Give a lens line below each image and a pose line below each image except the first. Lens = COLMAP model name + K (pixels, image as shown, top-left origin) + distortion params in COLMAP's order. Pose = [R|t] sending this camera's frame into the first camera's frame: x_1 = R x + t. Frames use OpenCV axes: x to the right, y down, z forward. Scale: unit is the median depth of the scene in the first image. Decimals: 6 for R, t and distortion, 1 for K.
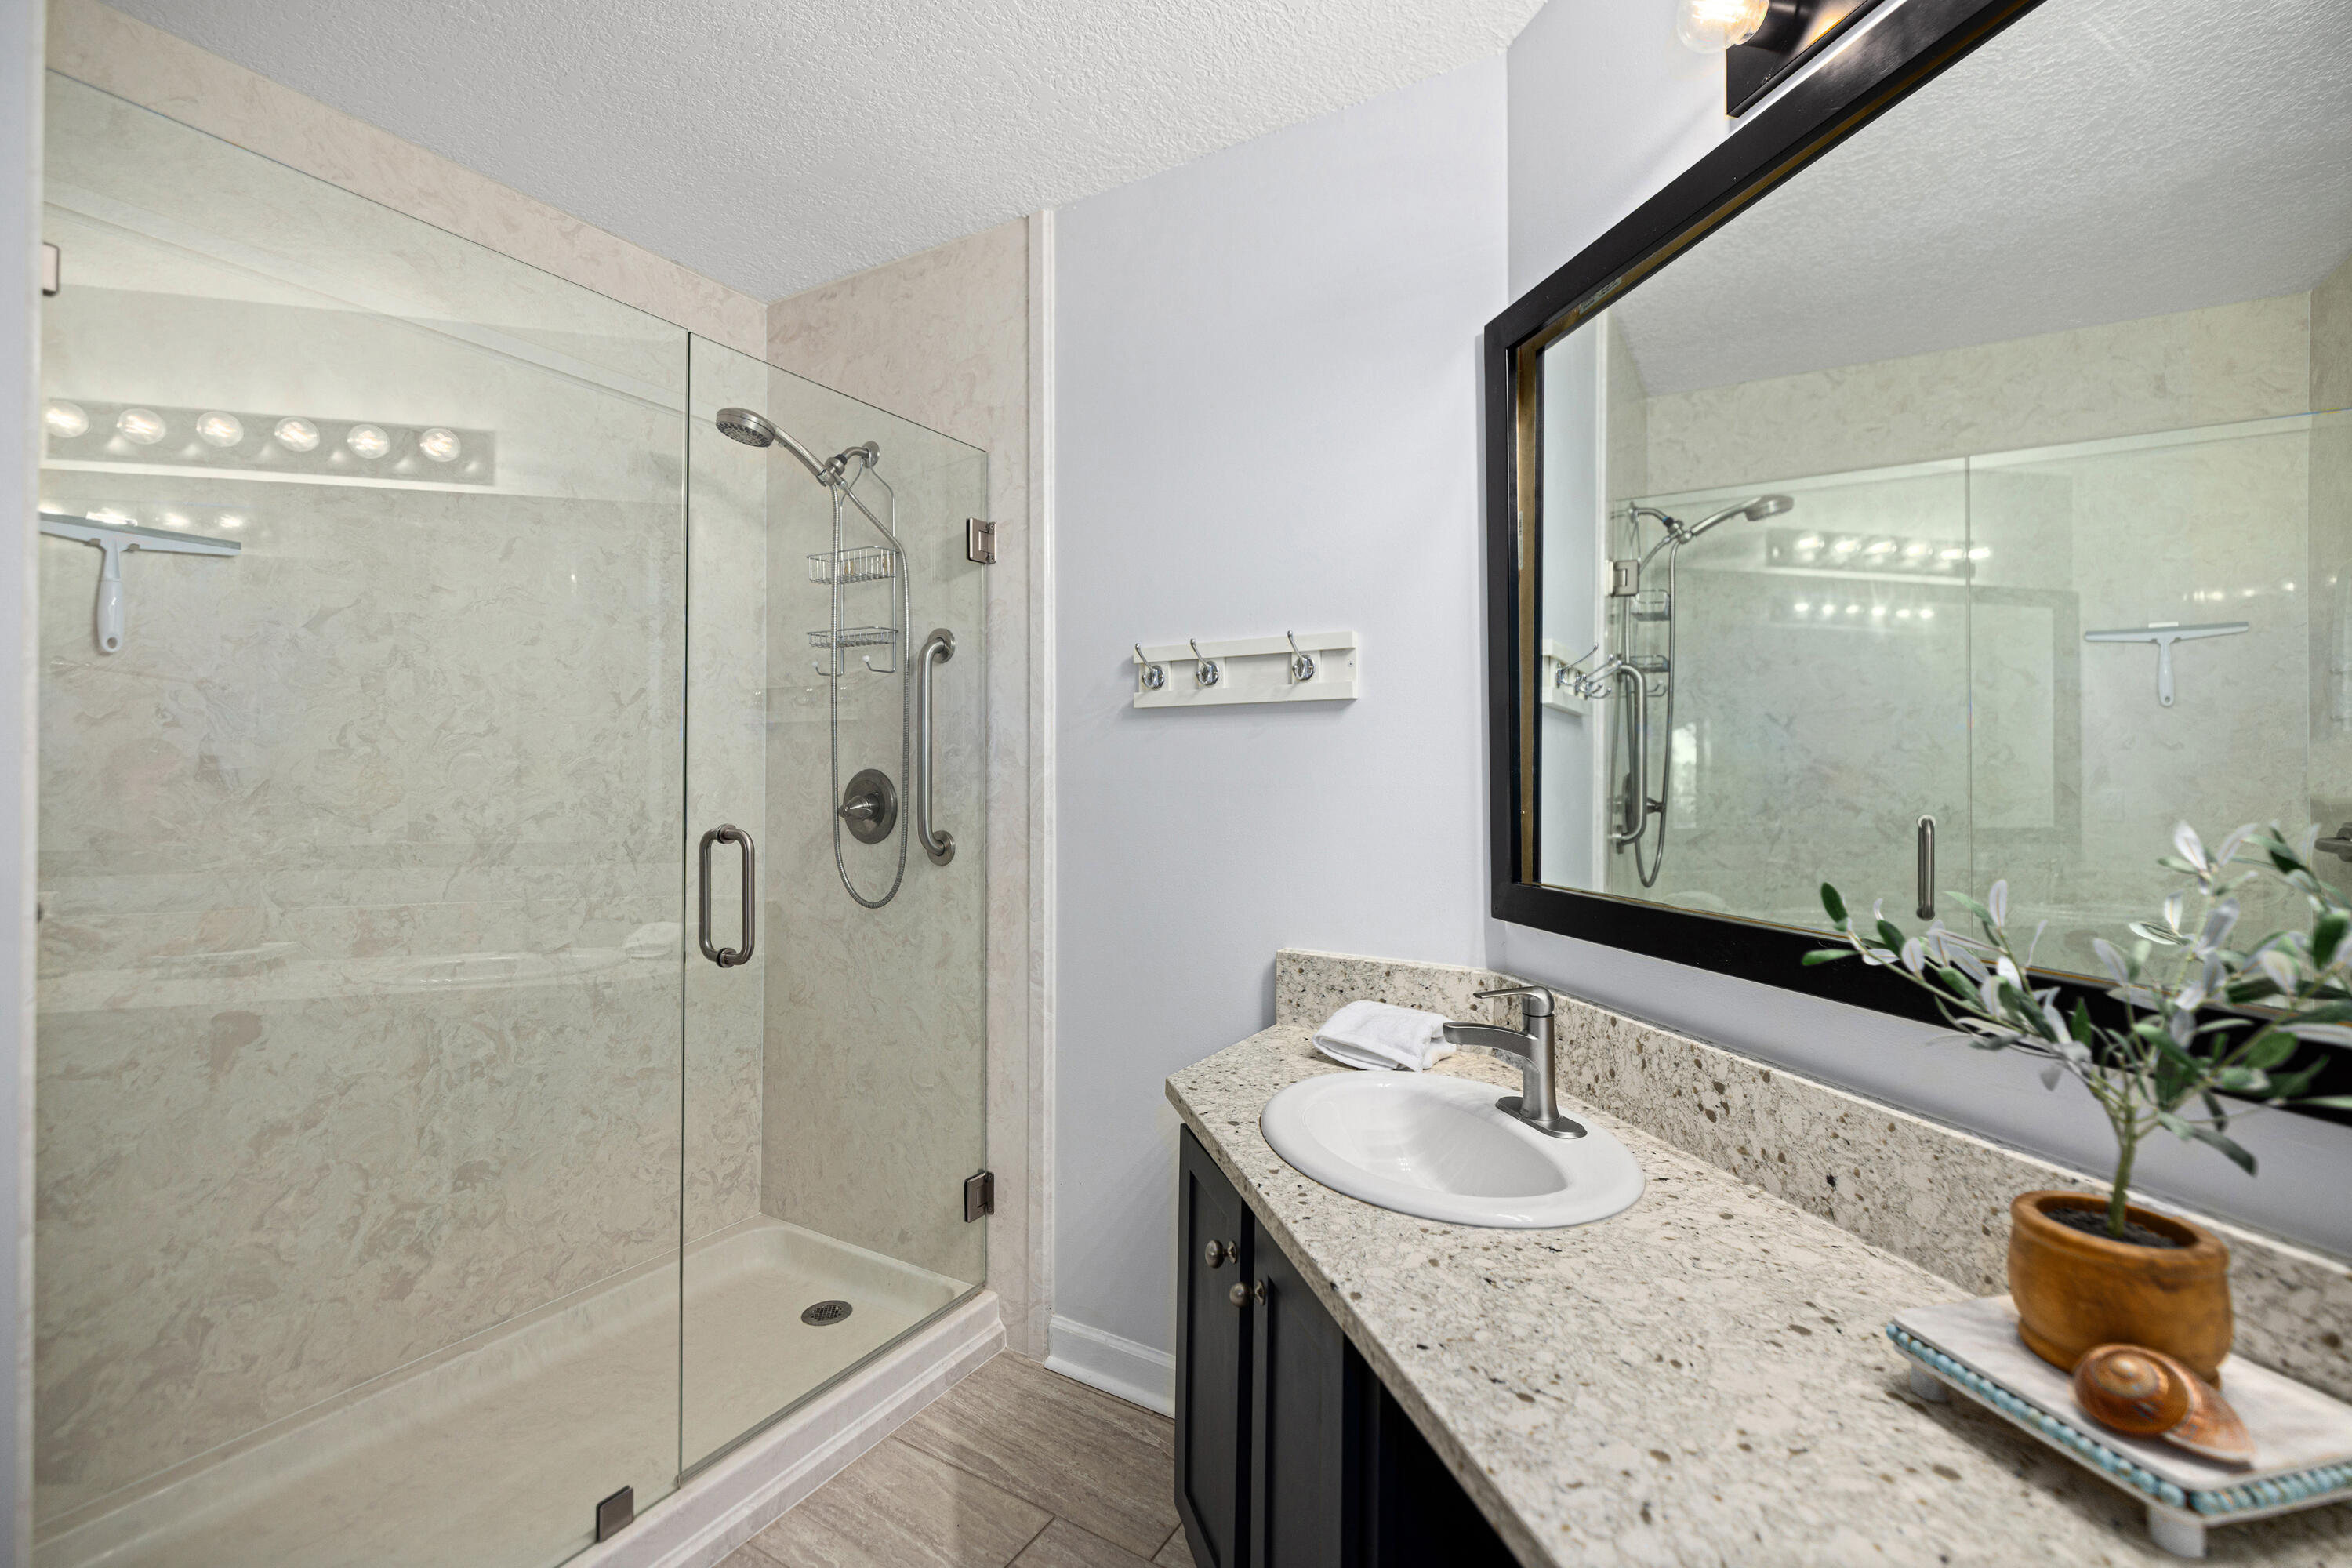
lens RADIAL K [[1019.8, 0, 1166.9], [0, 1019.8, 758.4], [0, 0, 1]] dist [-0.003052, 0.000647]
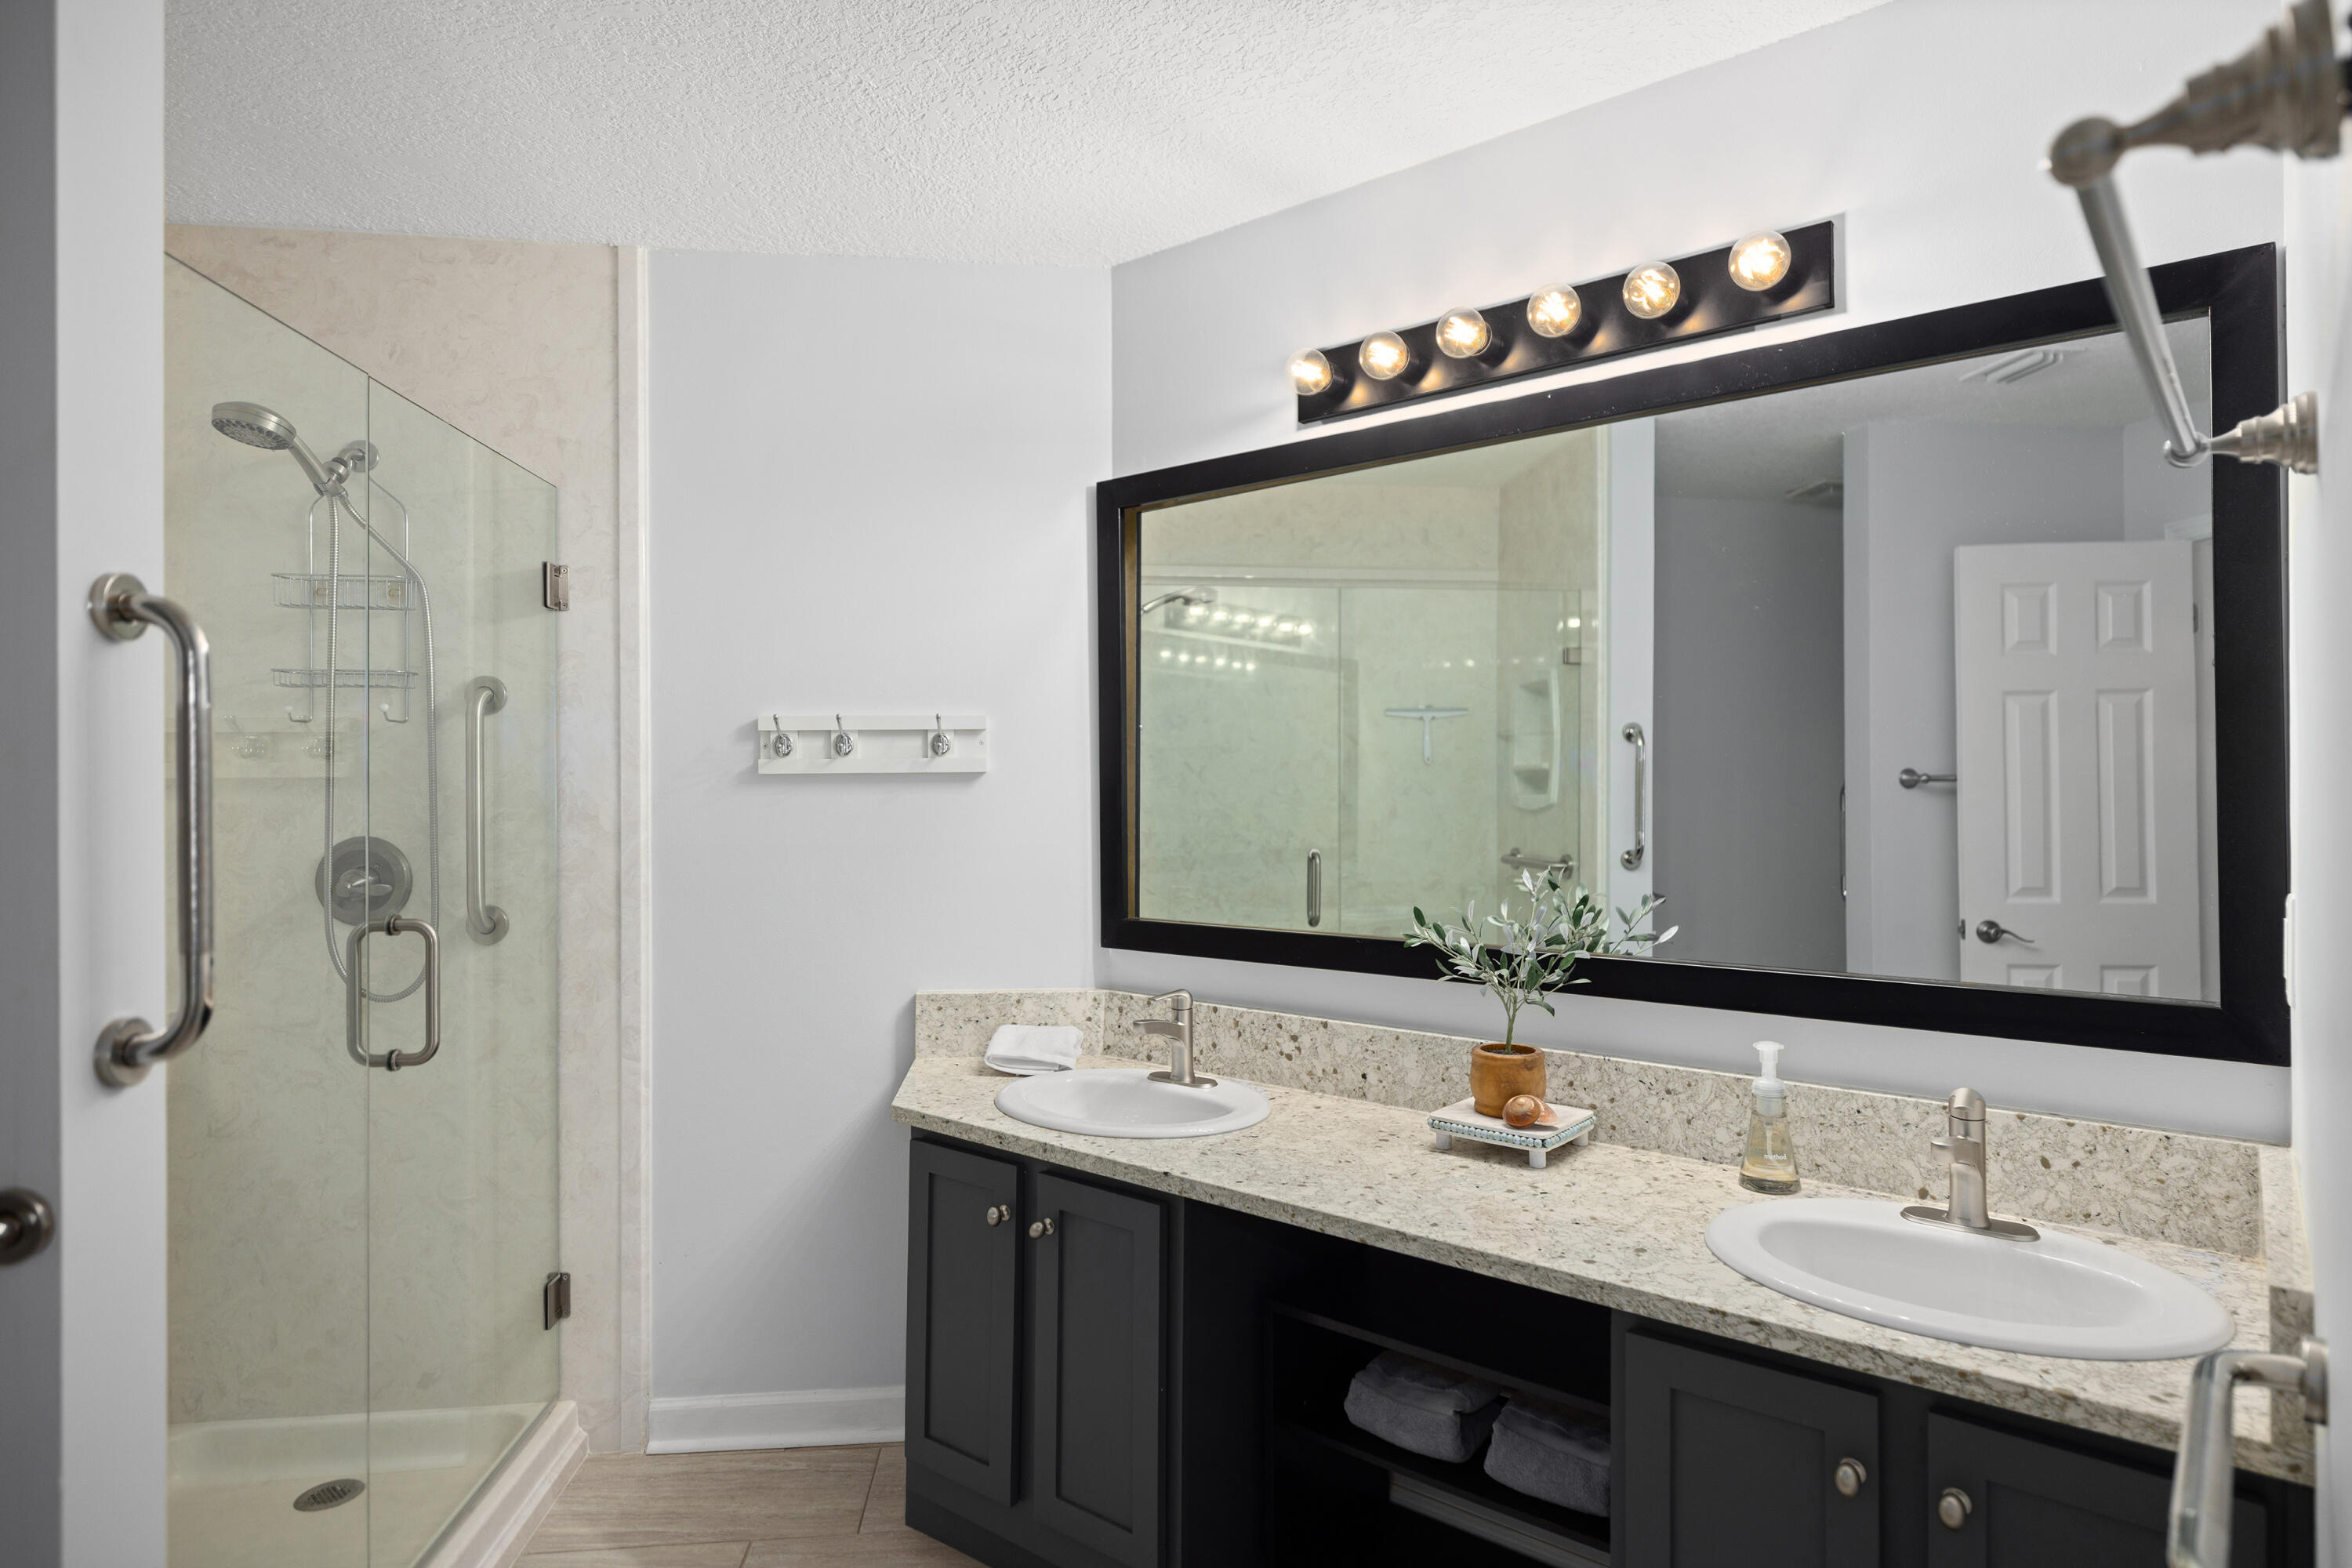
lens RADIAL K [[1305.9, 0, 1182.9], [0, 1305.9, 783.1], [0, 0, 1]] dist [0.002456, -0.000521]
pose [[0.795397, -0.005123, 0.606067, -0.505440], [-0.003494, 0.999909, 0.013038, -0.061466], [-0.606078, -0.012488, 0.795307, -0.311302]]
